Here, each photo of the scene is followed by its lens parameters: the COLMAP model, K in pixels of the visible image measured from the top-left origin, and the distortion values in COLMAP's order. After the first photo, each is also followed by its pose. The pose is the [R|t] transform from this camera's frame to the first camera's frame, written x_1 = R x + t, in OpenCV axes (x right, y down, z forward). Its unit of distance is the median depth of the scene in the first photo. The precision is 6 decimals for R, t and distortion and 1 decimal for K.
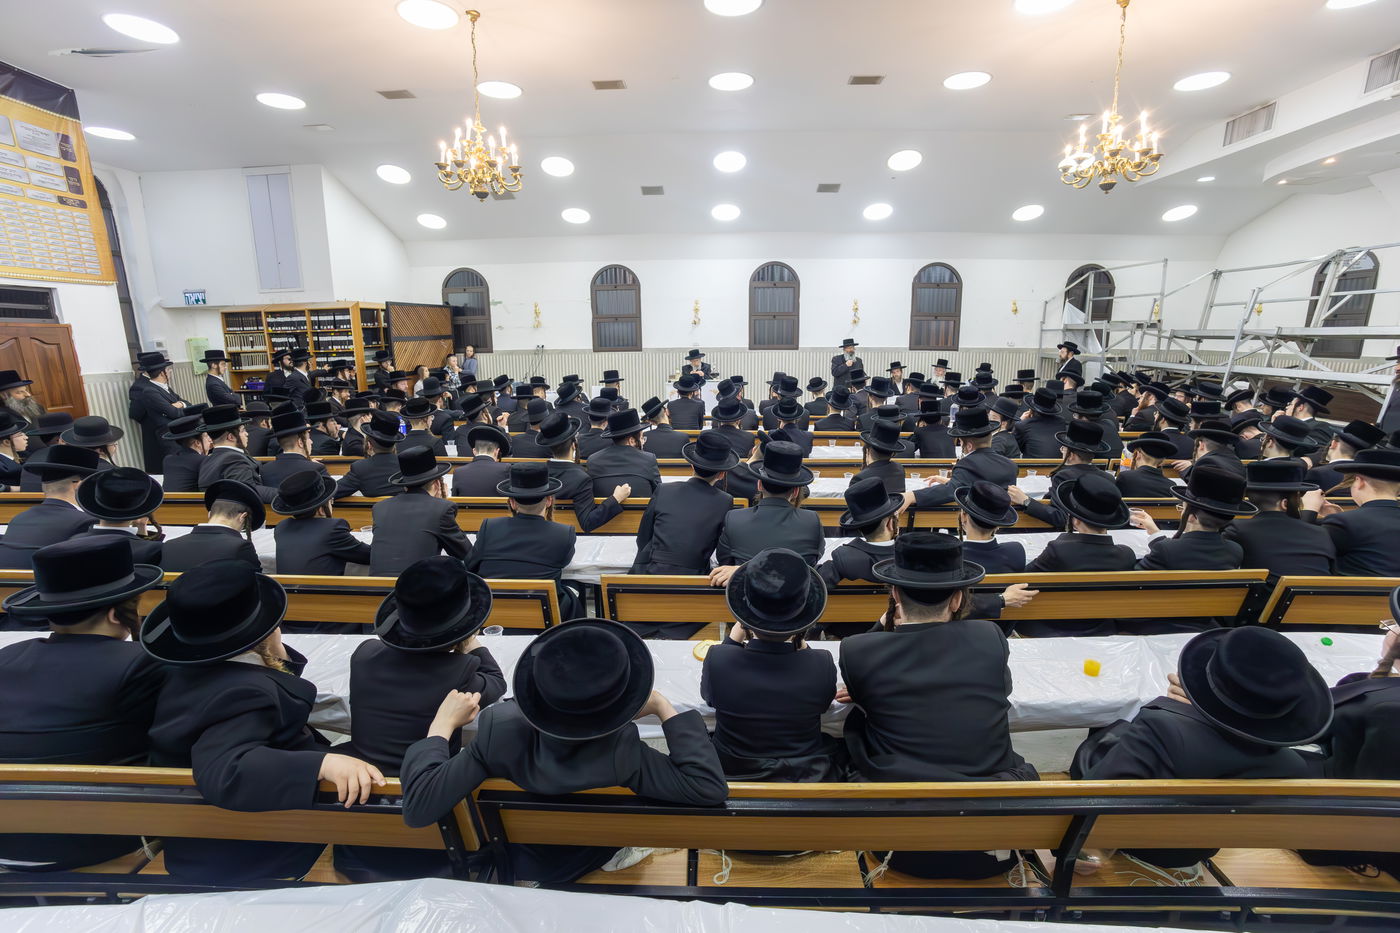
lens RADIAL K [[637.7, 0, 700.0], [0, 637.7, 466.5], [0, 0, 1]] dist [-0.099484, 0.046147]
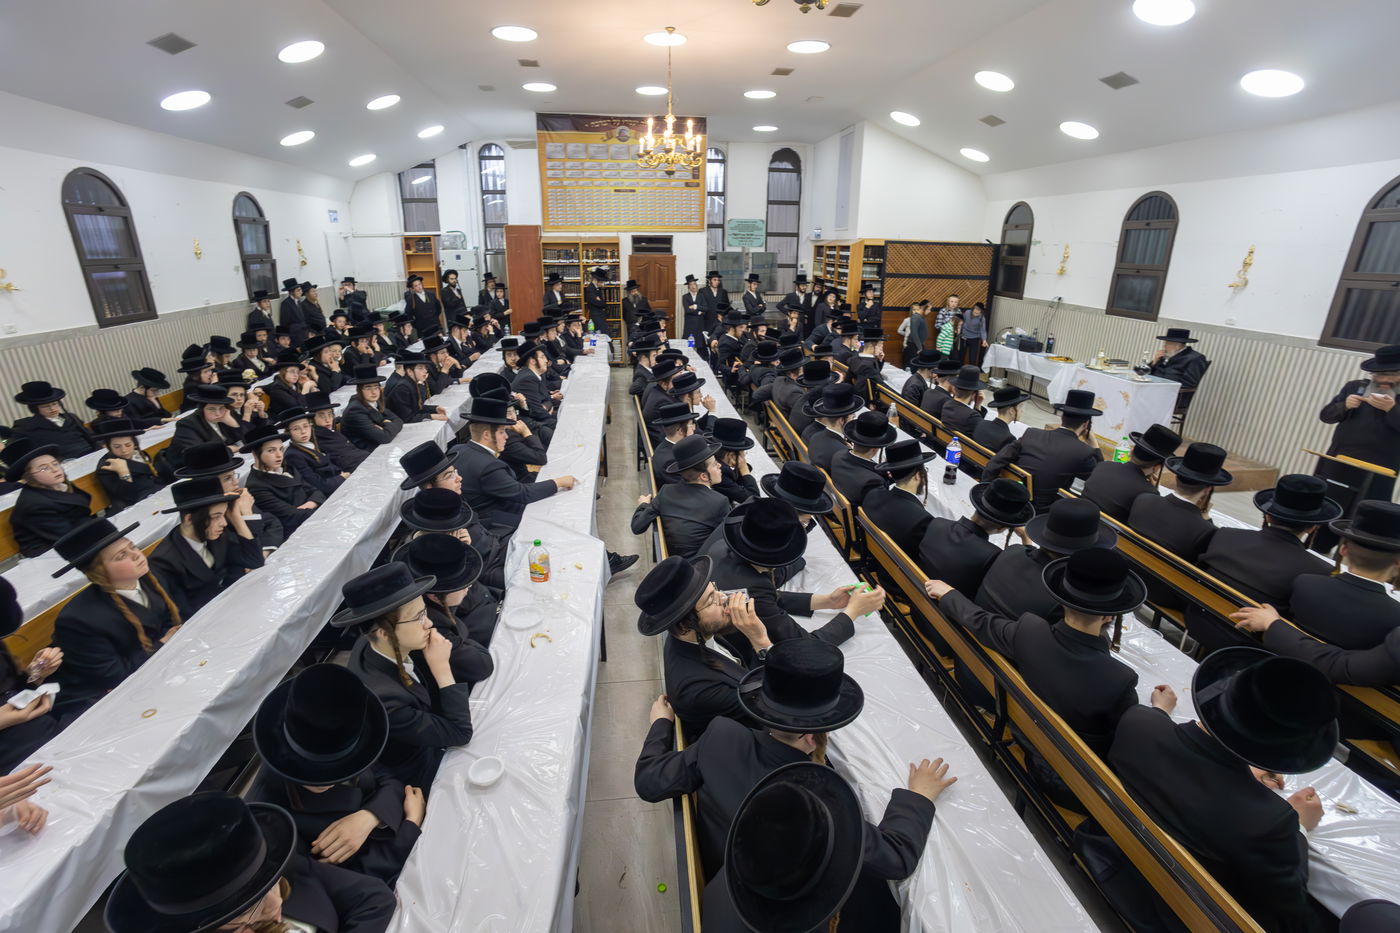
lens RADIAL K [[637.7, 0, 700.0], [0, 637.7, 466.5], [0, 0, 1]] dist [-0.099484, 0.046147]
pose [[0.164536, 0.341362, -0.925419, 0.588025], [-0.217976, 0.927593, 0.303409, -0.154725], [0.961985, 0.151797, 0.227032, 0.480655]]
